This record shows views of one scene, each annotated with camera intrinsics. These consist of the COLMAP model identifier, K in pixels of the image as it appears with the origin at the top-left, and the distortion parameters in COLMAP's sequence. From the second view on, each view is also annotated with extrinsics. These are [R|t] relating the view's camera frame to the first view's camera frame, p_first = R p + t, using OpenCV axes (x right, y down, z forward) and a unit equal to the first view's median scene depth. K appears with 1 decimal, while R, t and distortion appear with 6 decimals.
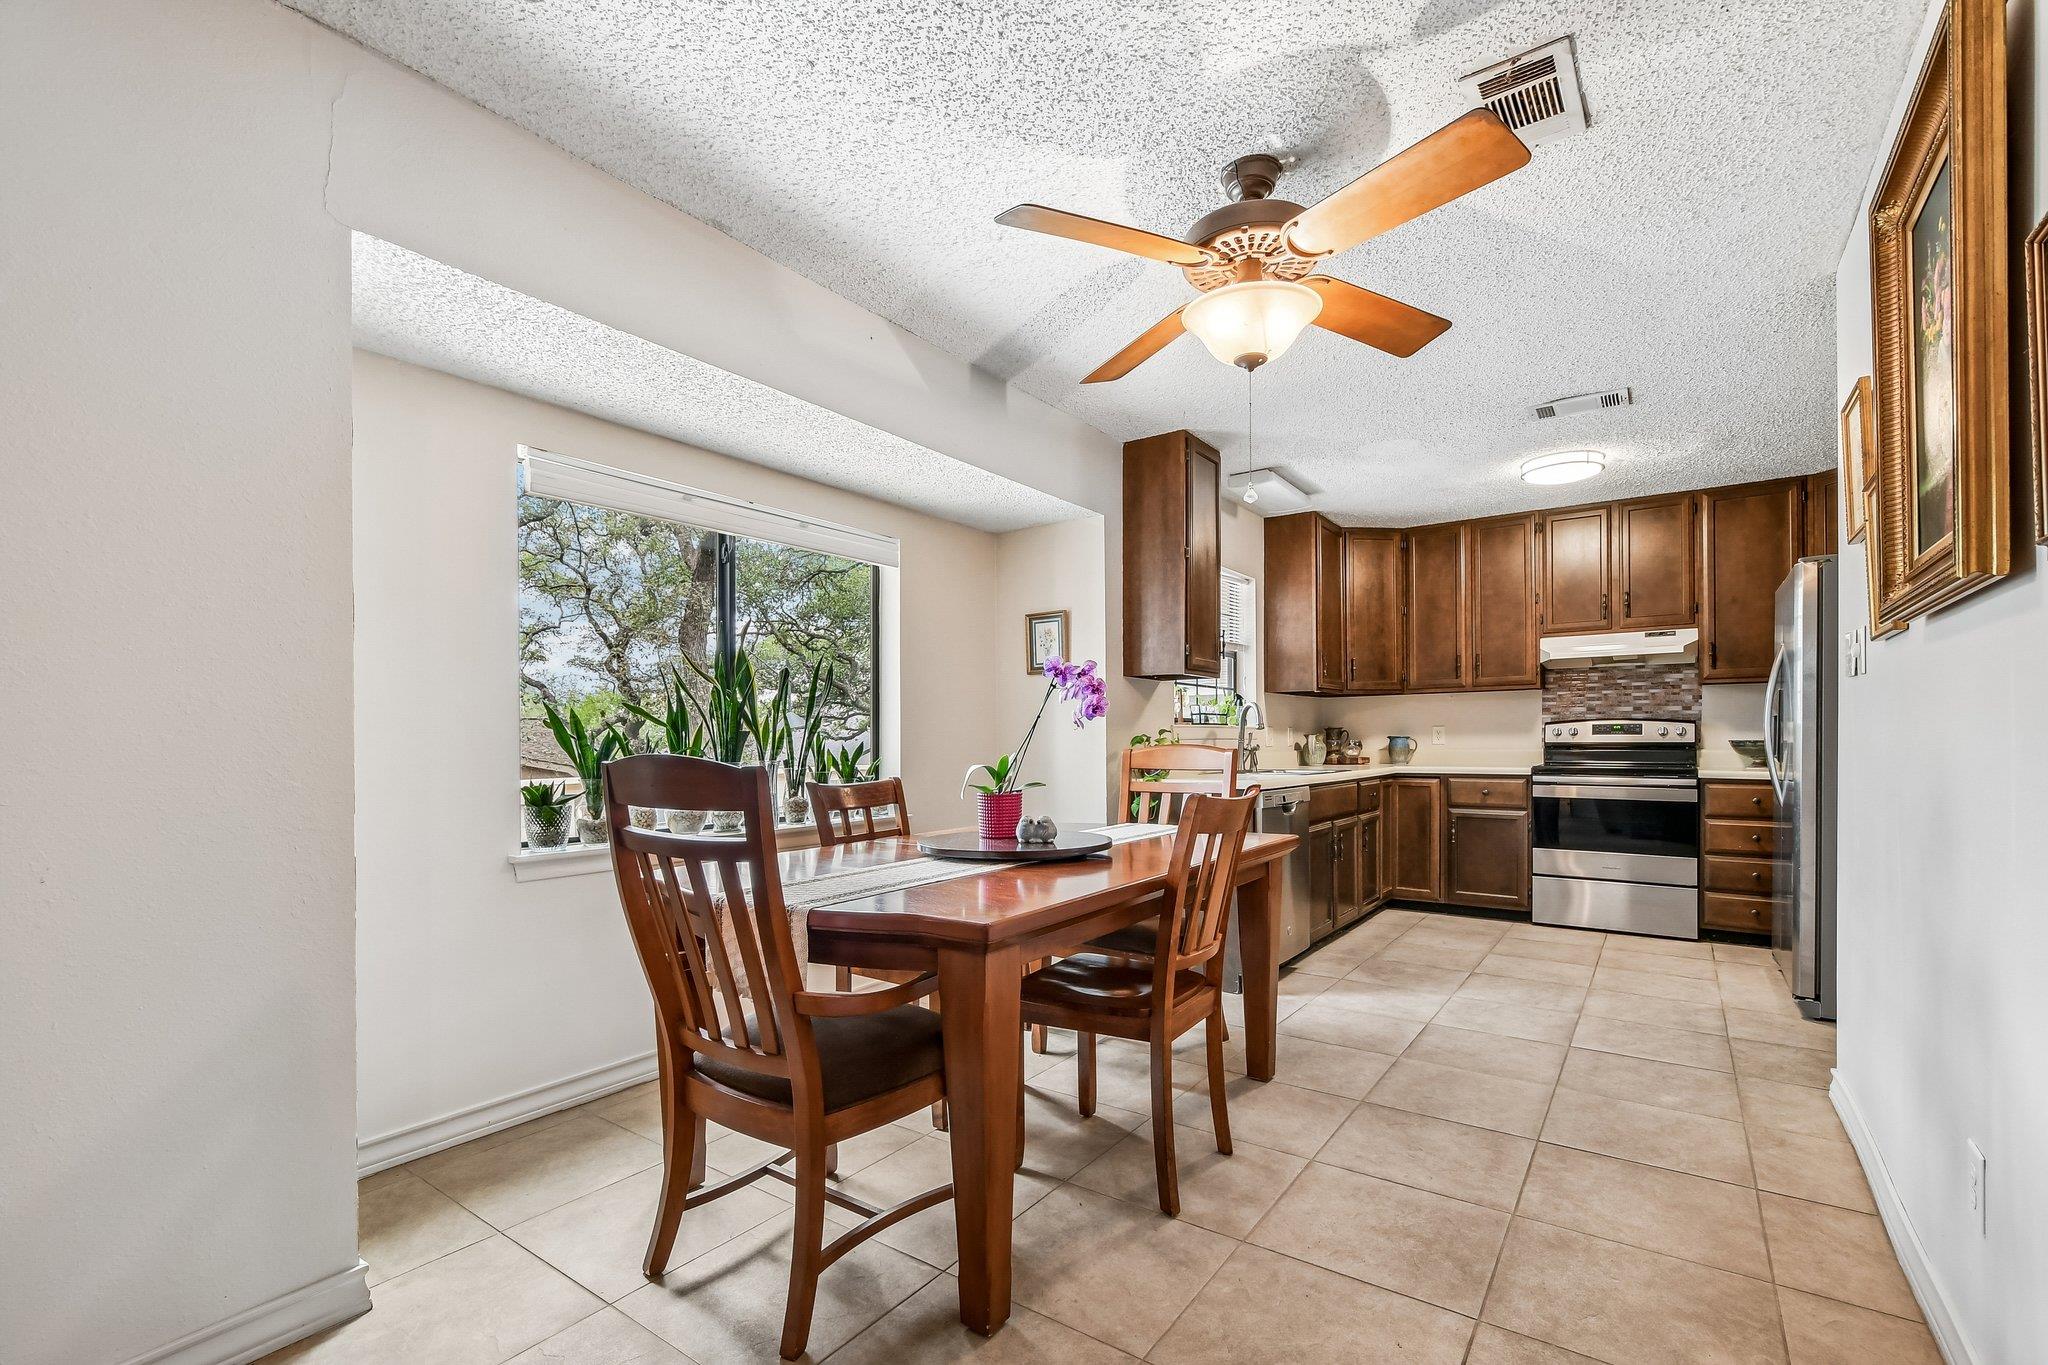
lens RADIAL K [[899.9, 0, 1009.4], [0, 899.9, 734.6], [0, 0, 1]] dist [-0.002677, 0.000140]
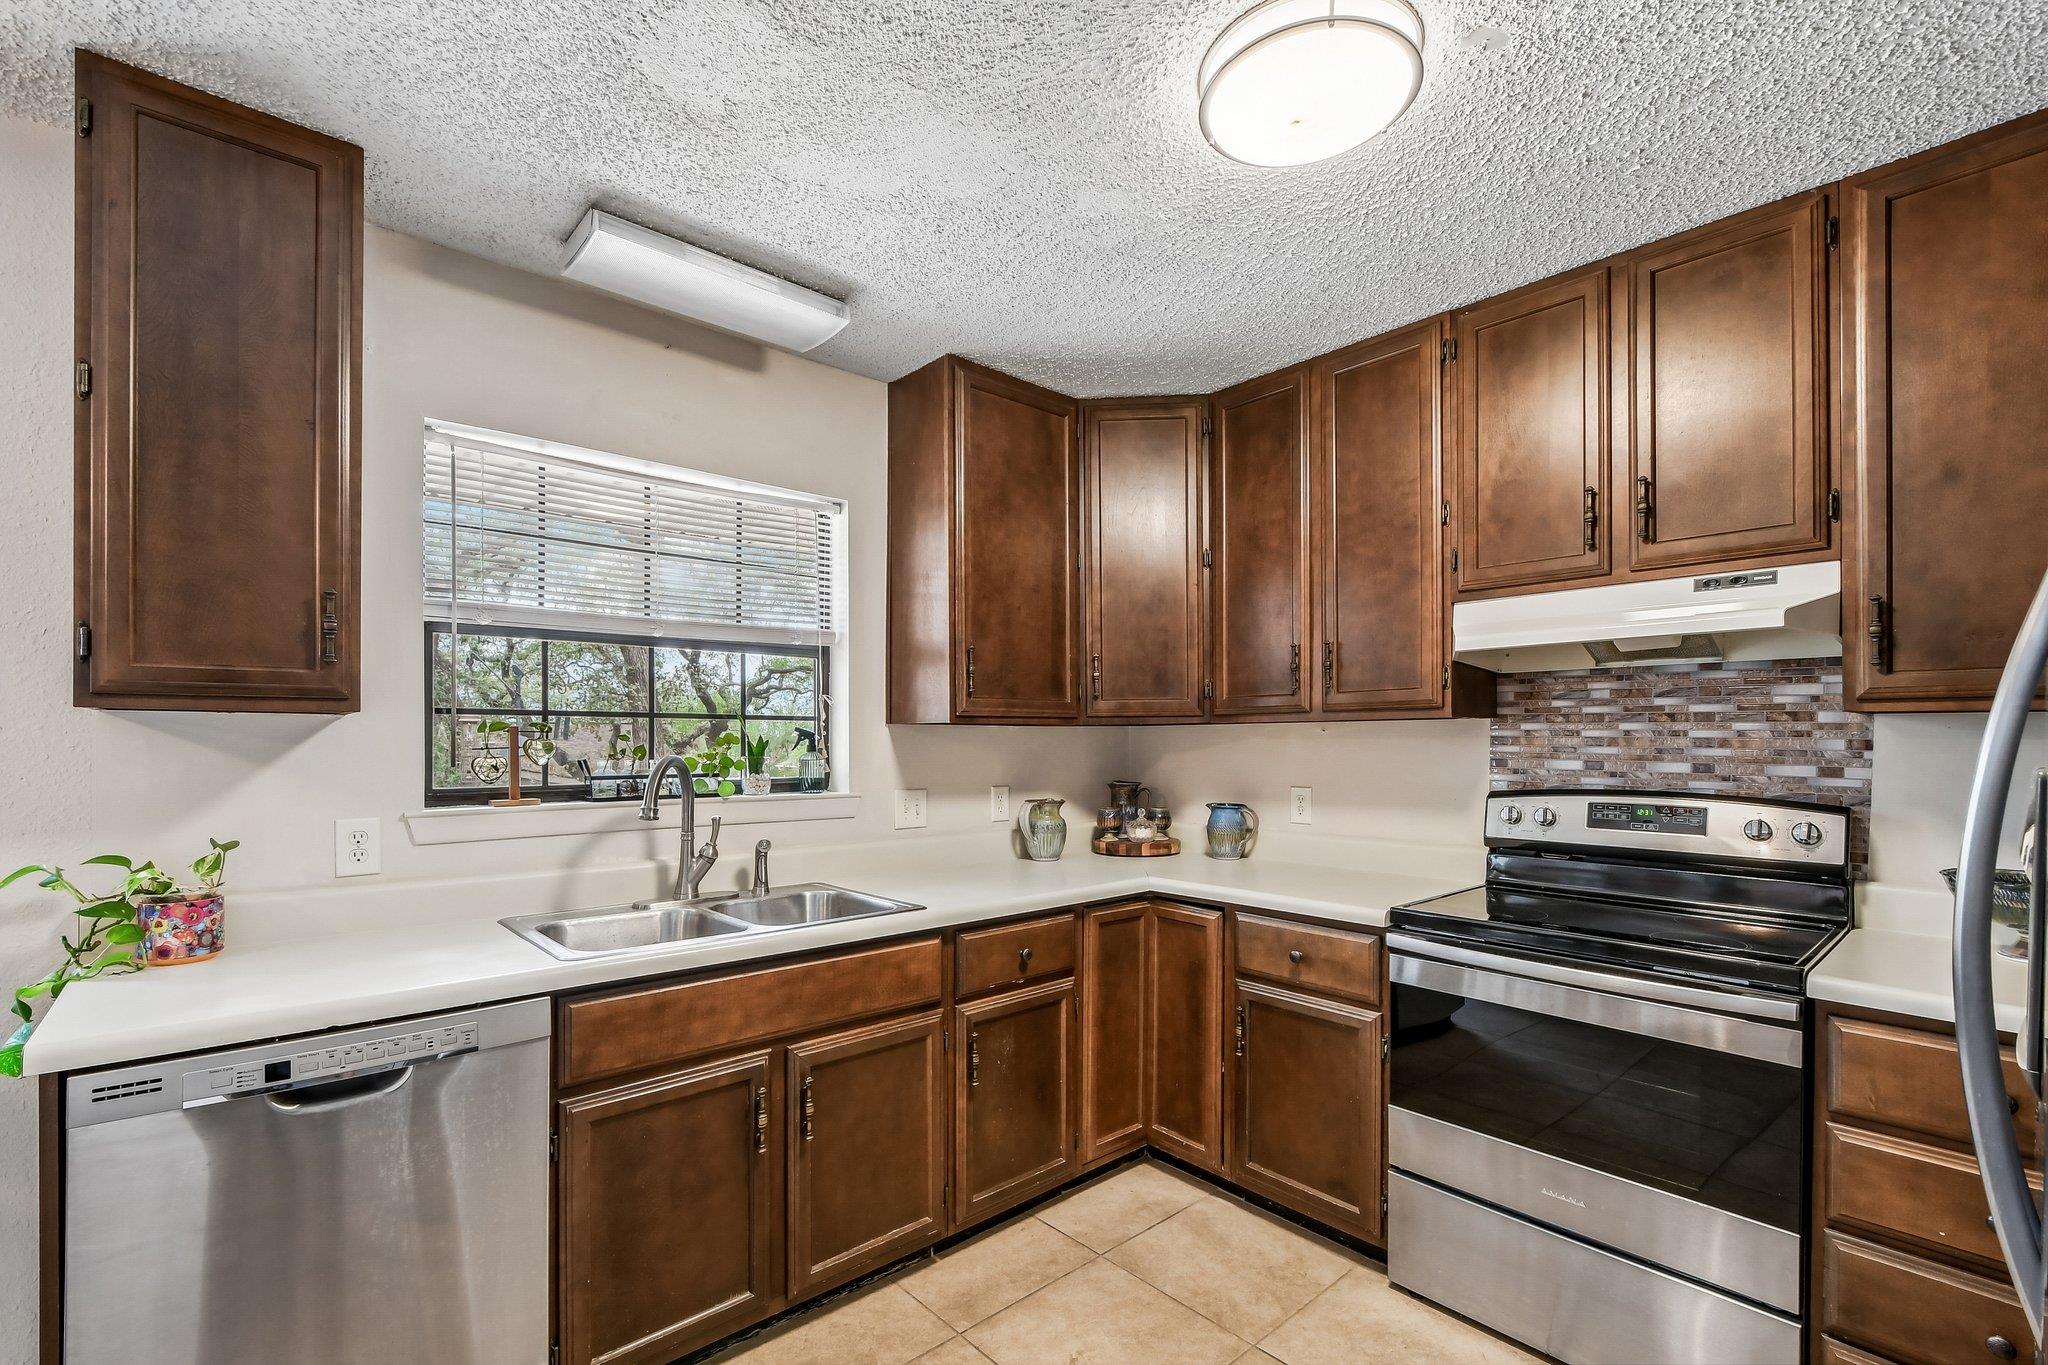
lens RADIAL K [[899.9, 0, 1017.8], [0, 899.9, 731.5], [0, 0, 1]] dist [-0.002677, 0.000140]
pose [[0.977007, 0.004462, -0.213162, 0.479742], [-0.005019, 0.999985, -0.002071, -0.043323], [0.213150, 0.003093, 0.977015, 0.530570]]
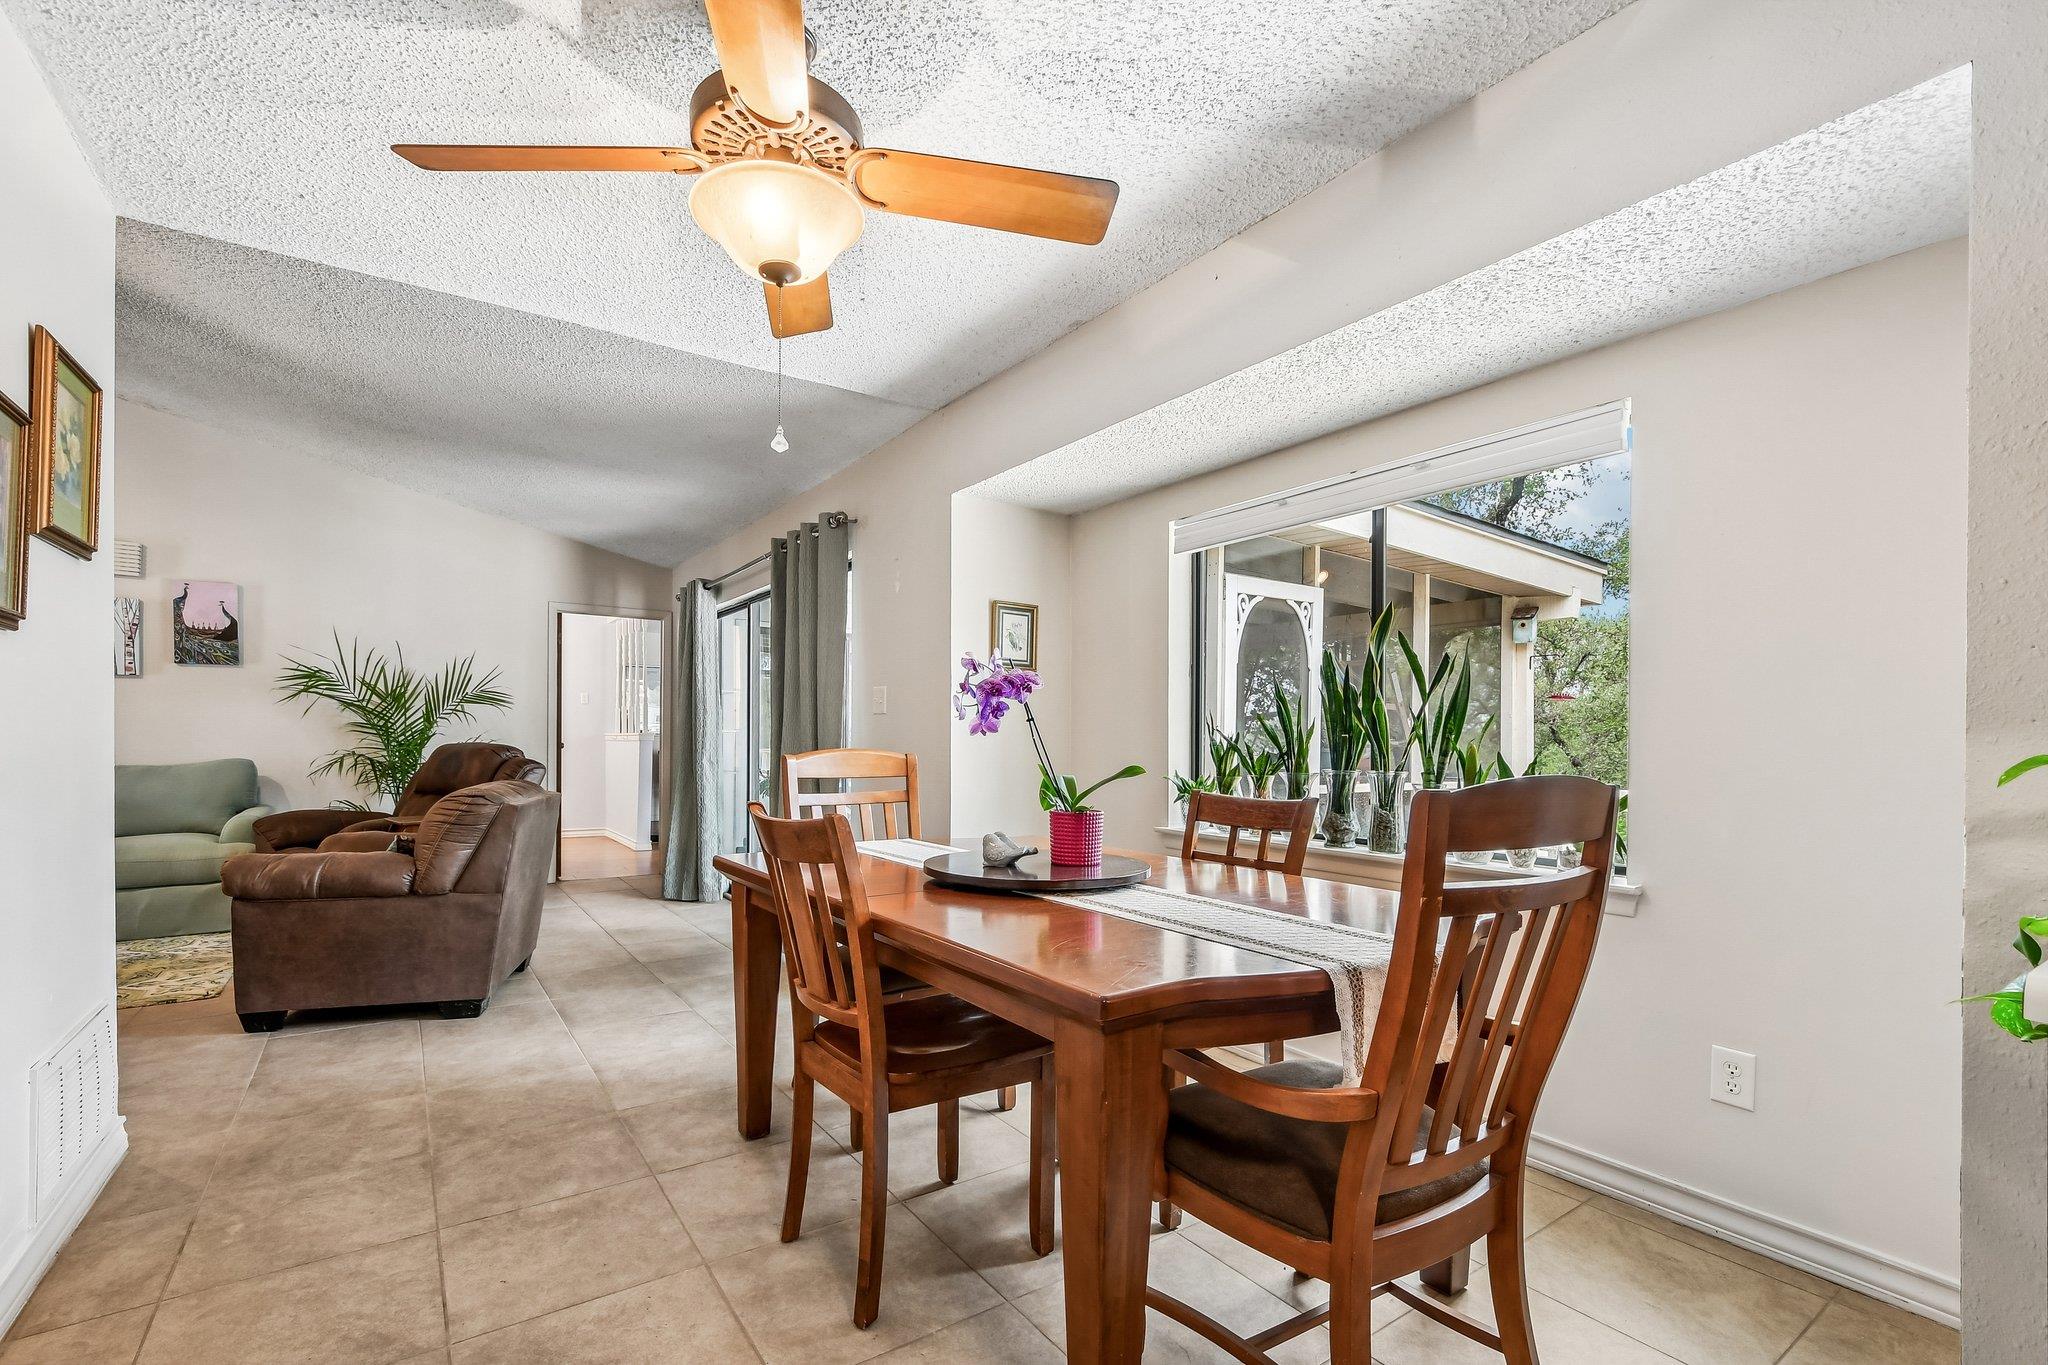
lens RADIAL K [[899.9, 0, 1021.3], [0, 899.9, 741.0], [0, 0, 1]] dist [-0.002677, 0.000140]
pose [[-0.322422, 0.000499, -0.946596, 1.307620], [-0.001478, 0.999998, 0.001031, 0.001388], [0.946595, 0.001732, -0.322421, 2.001891]]
